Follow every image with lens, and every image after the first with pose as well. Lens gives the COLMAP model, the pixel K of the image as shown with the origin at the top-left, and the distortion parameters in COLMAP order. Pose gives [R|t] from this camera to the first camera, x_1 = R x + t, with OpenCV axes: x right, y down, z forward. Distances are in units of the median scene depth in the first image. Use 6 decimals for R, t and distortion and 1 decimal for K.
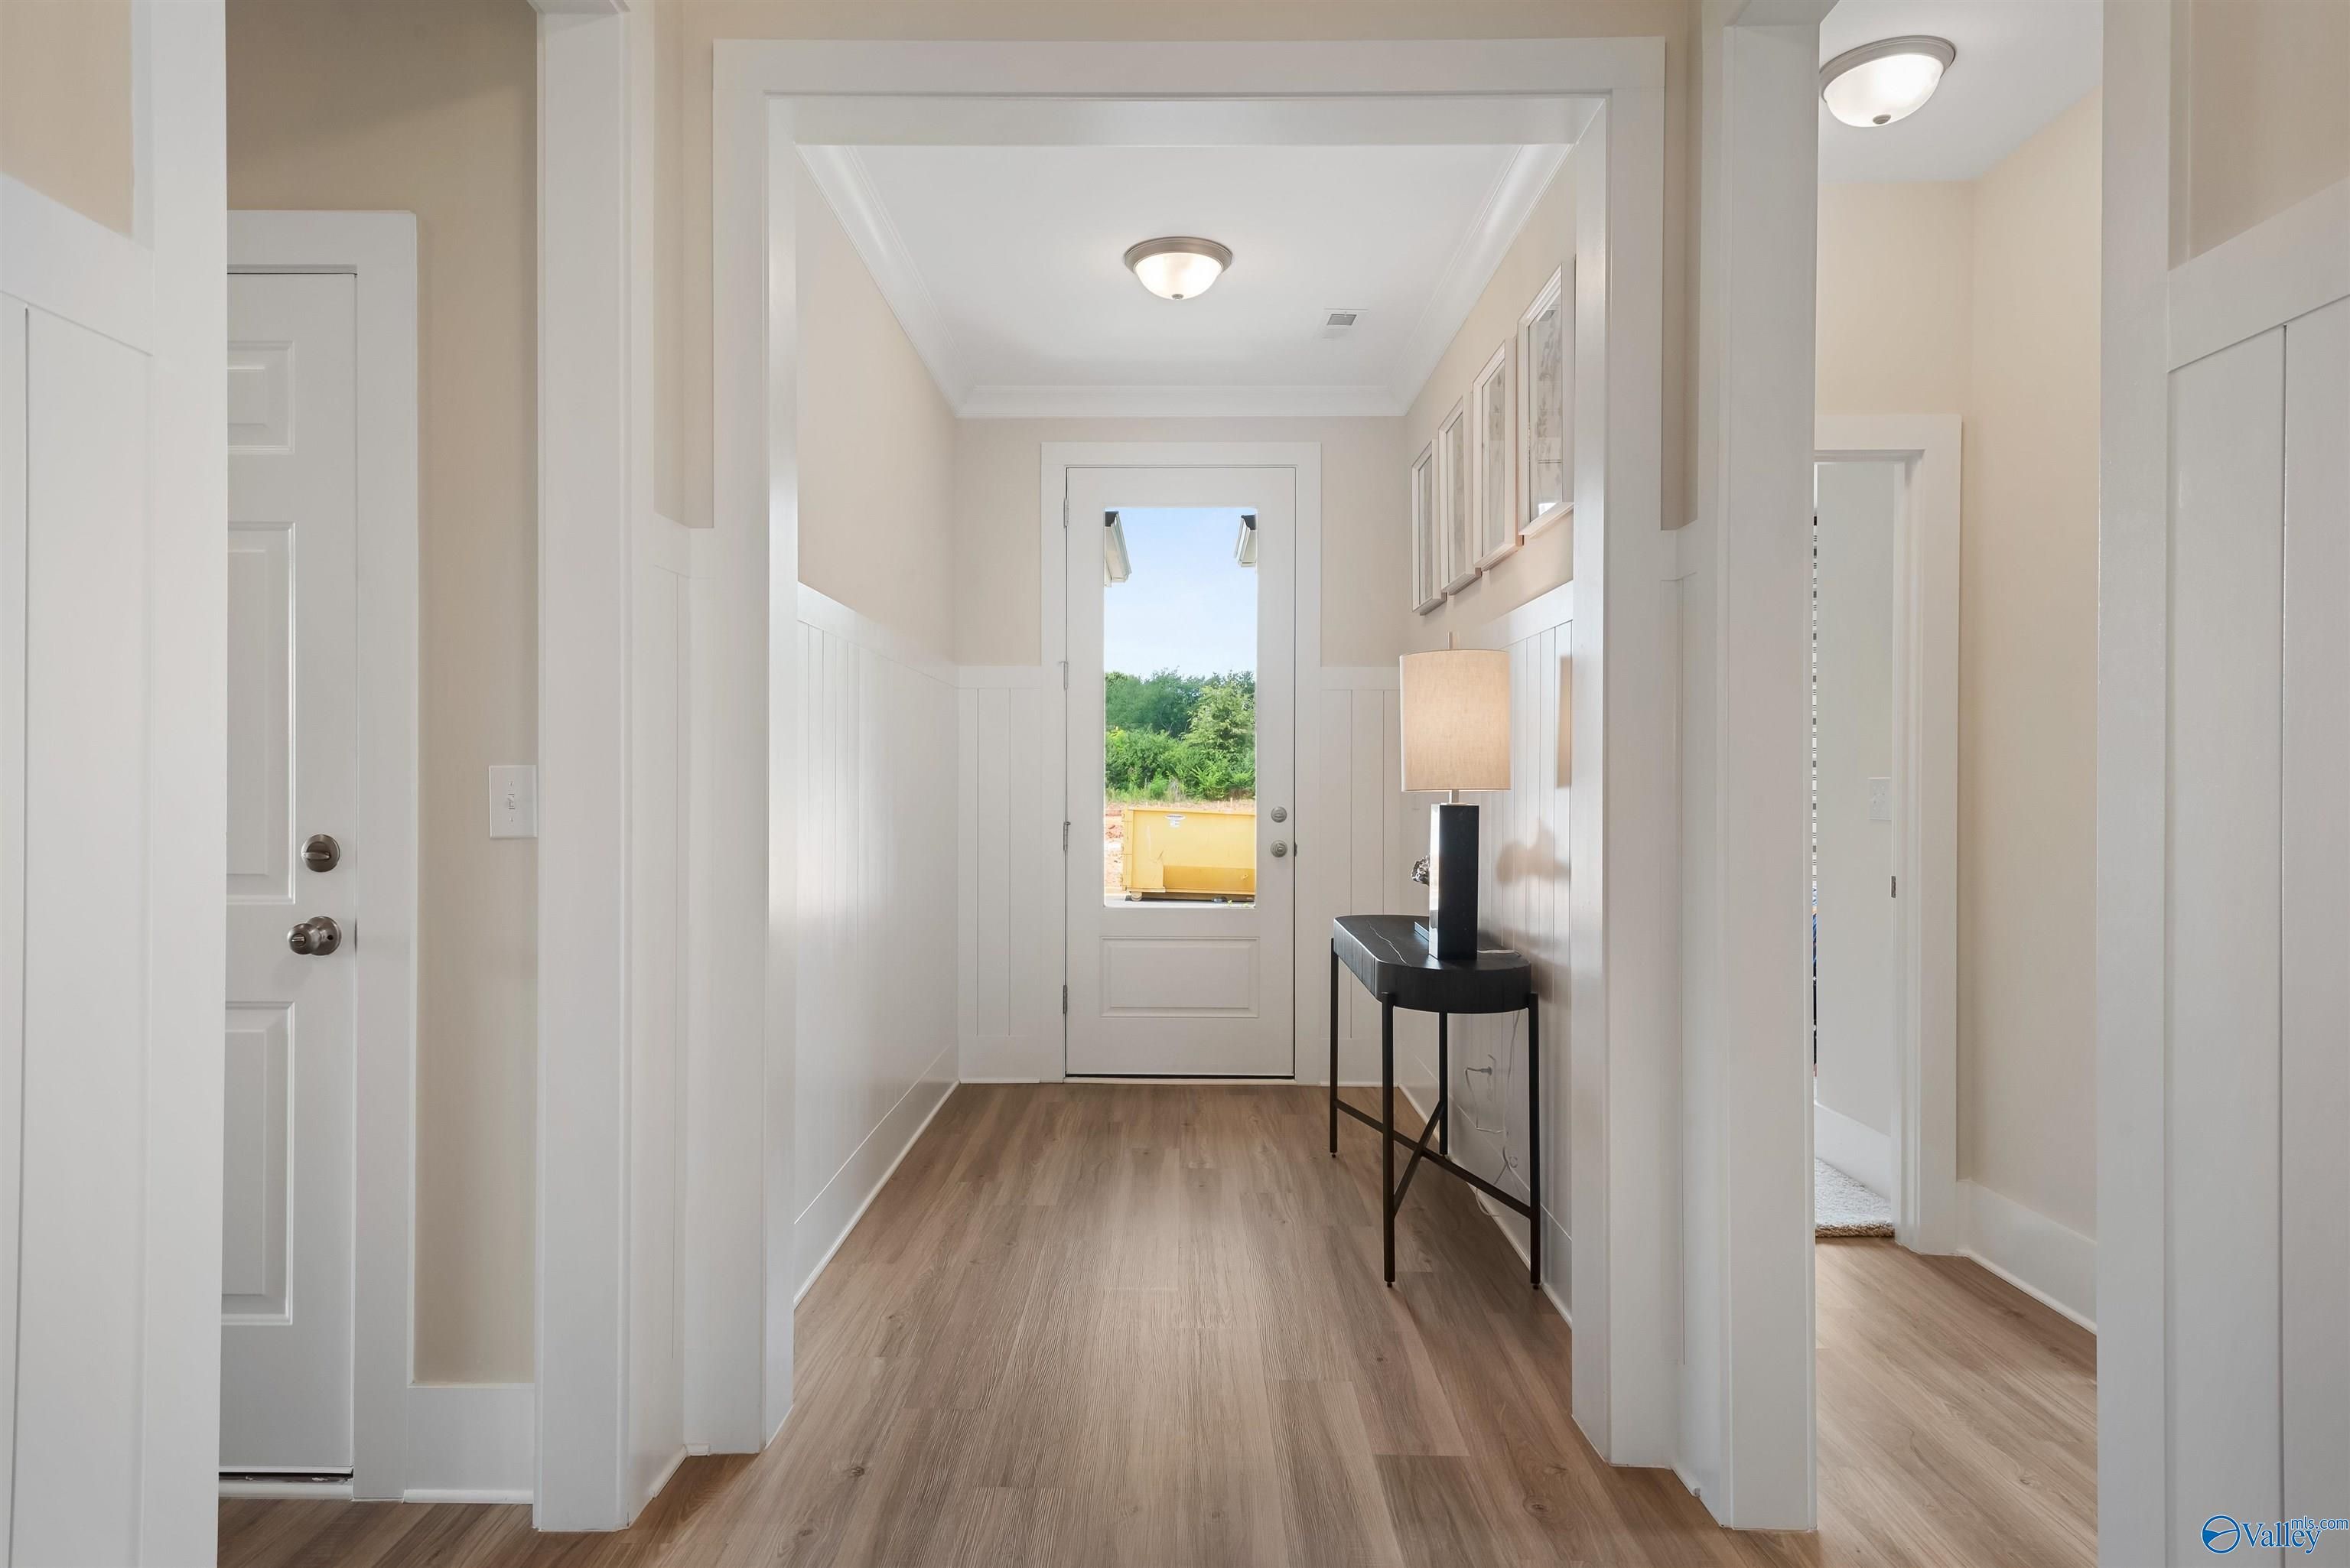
lens RADIAL K [[1097.1, 0, 1172.1], [0, 1097.1, 782.5], [0, 0, 1]] dist [0.002552, -0.000044]
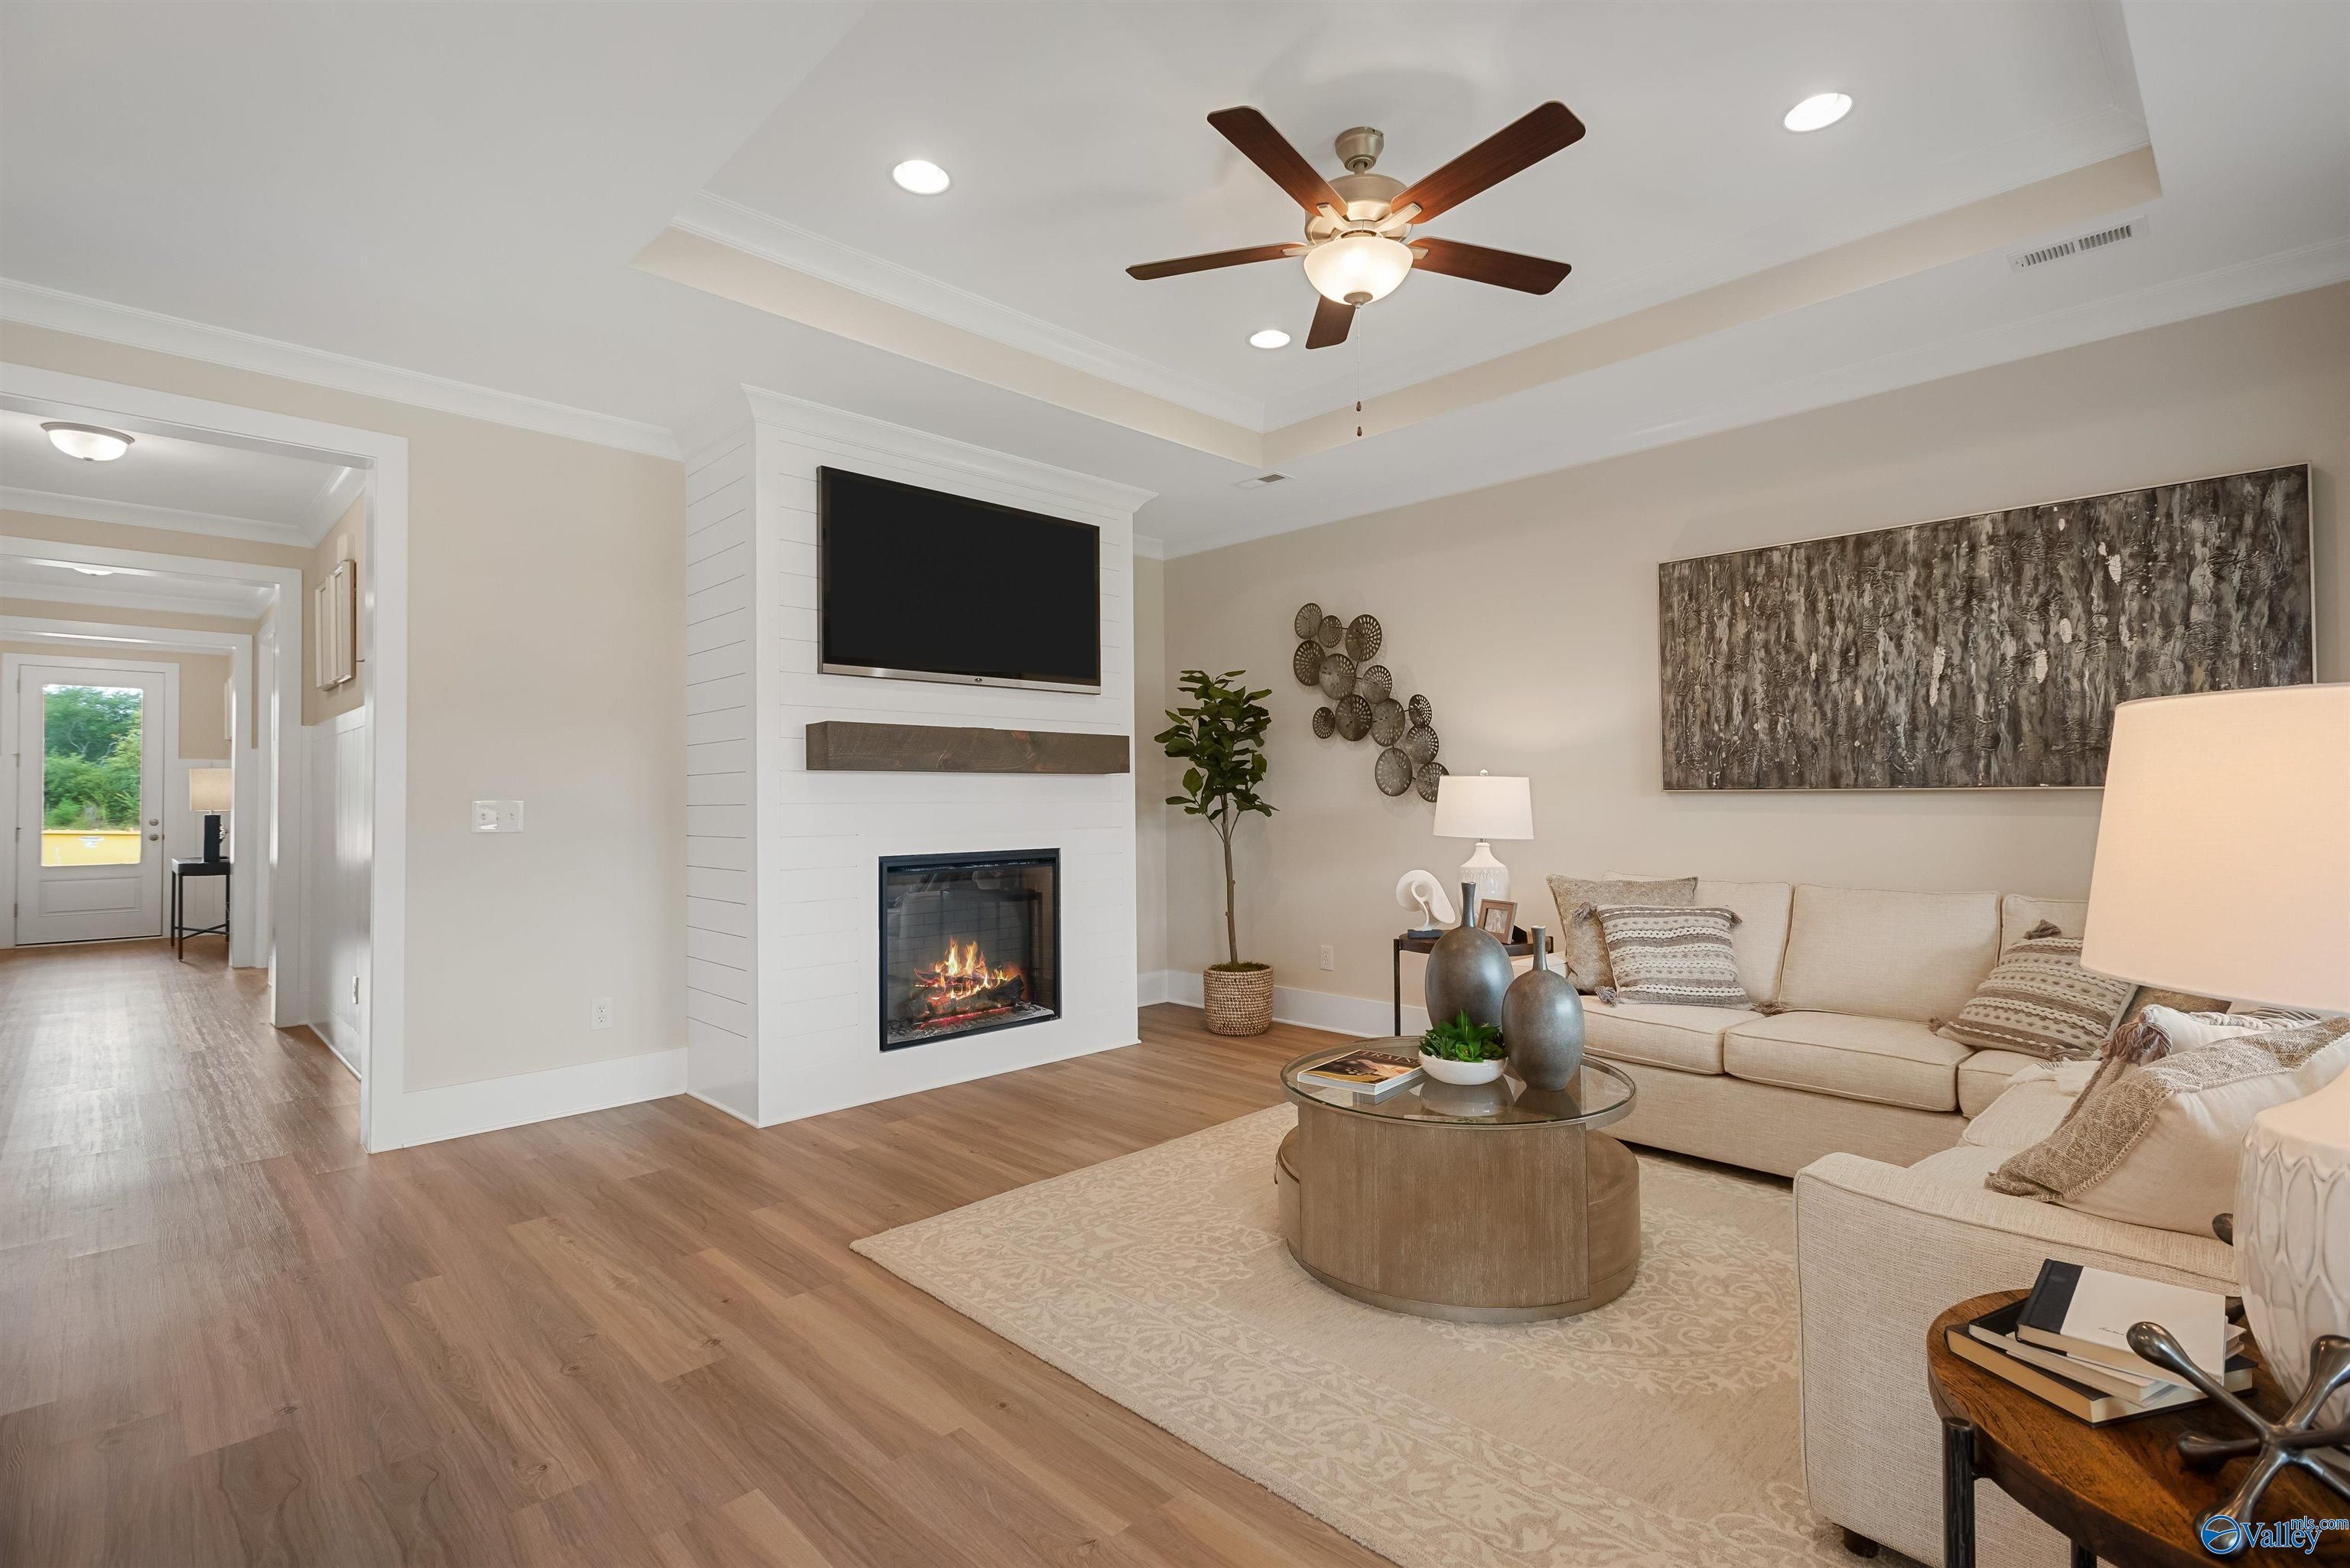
lens RADIAL K [[1097.1, 0, 1186.7], [0, 1097.1, 780.6], [0, 0, 1]] dist [0.002552, -0.000044]
pose [[0.707425, 0.008903, 0.706732, 0.000020], [0.005934, 0.999811, -0.018535, -0.000438], [-0.706763, 0.017306, 0.707239, -0.361911]]
